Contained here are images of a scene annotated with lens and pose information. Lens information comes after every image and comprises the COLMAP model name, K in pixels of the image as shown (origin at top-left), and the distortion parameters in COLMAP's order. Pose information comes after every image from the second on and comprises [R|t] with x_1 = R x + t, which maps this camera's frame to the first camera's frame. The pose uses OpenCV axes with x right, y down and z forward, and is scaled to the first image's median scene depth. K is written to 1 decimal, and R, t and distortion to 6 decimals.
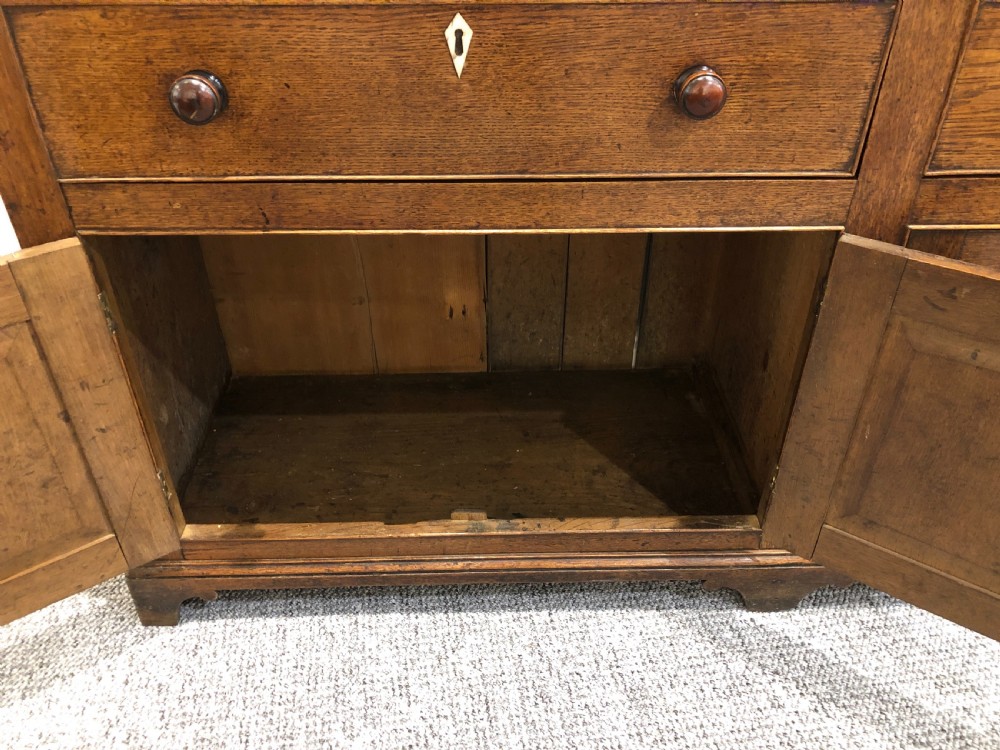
lens RADIAL K [[827.3, 0, 497.3], [0, 827.3, 365.7], [0, 0, 1]] dist [-0.002081, 0.019878]
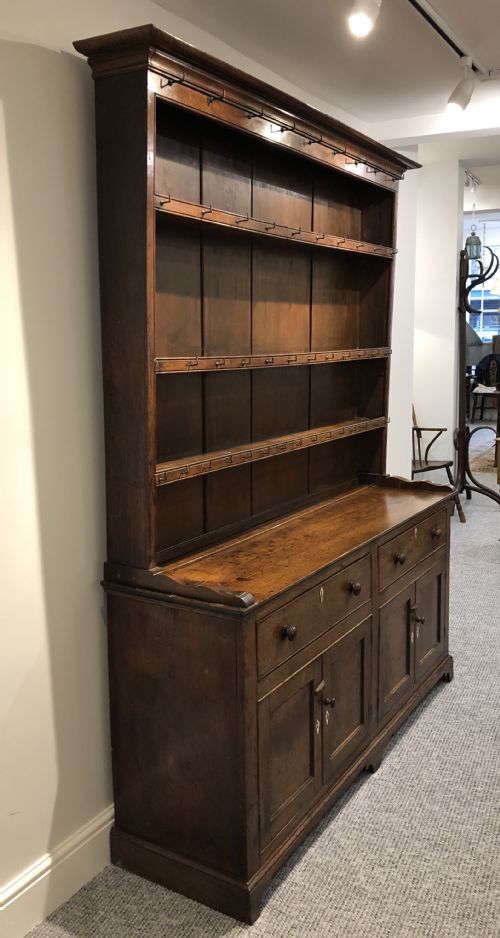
lens RADIAL K [[782.4, 0, 240.1], [0, 782.4, 451.2], [0, 0, 1]] dist [0.042332, -0.020952]
pose [[0.556553, -0.130536, 0.820493, -2.579297], [0.496349, 0.844206, -0.202373, -0.363922], [-0.666248, 0.519882, 0.534636, -0.761818]]
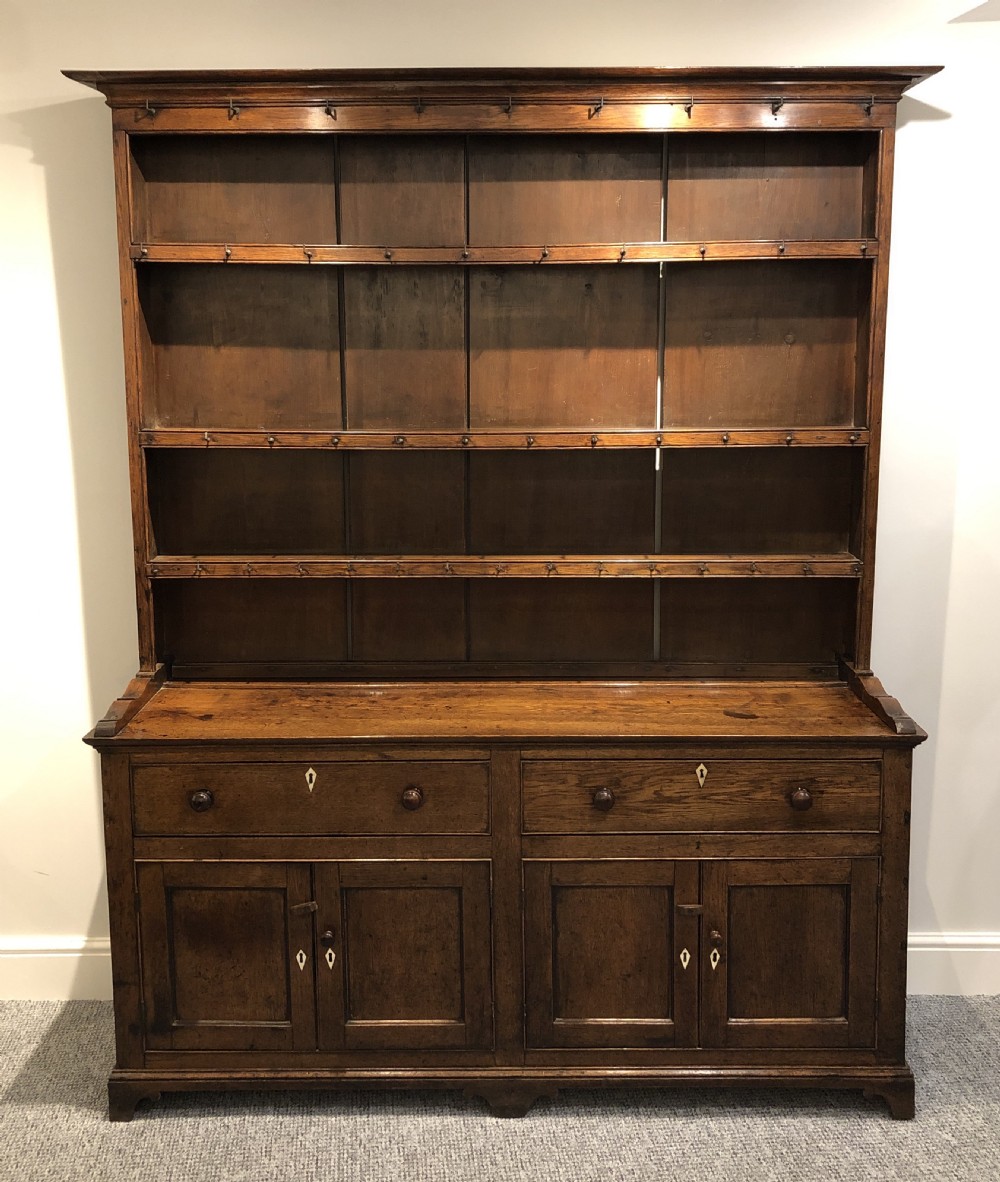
lens RADIAL K [[1192.1, 0, 503.6], [0, 1192.1, 501.2], [0, 0, 1]] dist [0.021222, 0.000000]
pose [[0.999422, -0.004342, -0.033725, 0.582116], [-0.011988, 0.883140, -0.468957, 0.479787], [0.031820, 0.469090, 0.882577, -2.233861]]
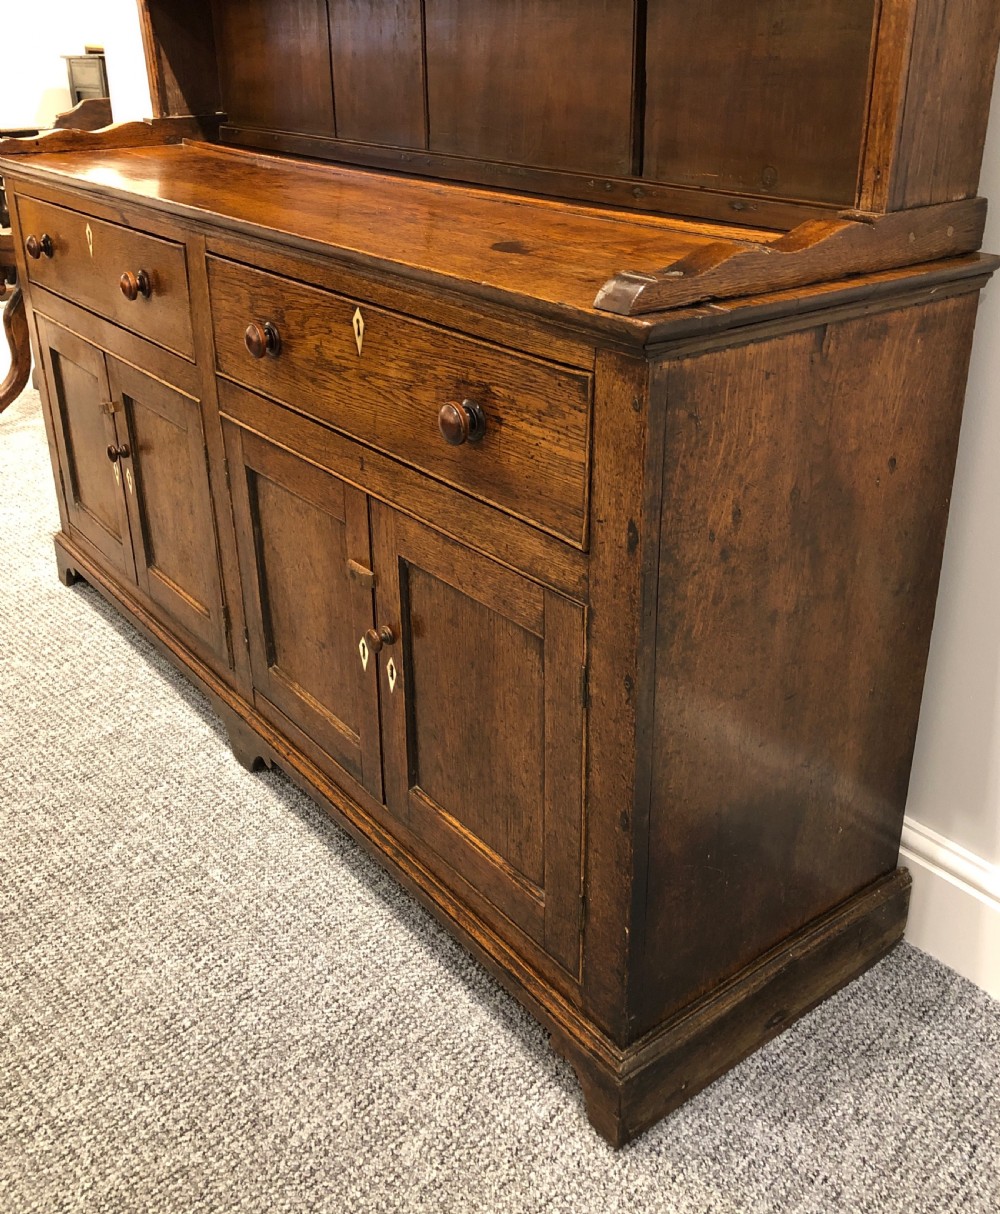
lens RADIAL K [[1173.6, 0, 519.8], [0, 1173.6, 524.1], [0, 0, 1]] dist [0.031000, 0.000000]
pose [[0.590839, 0.306706, -0.746217, 2.401789], [-0.465999, 0.884769, -0.005316, -0.233979], [0.658600, 0.350877, 0.665681, 0.101359]]
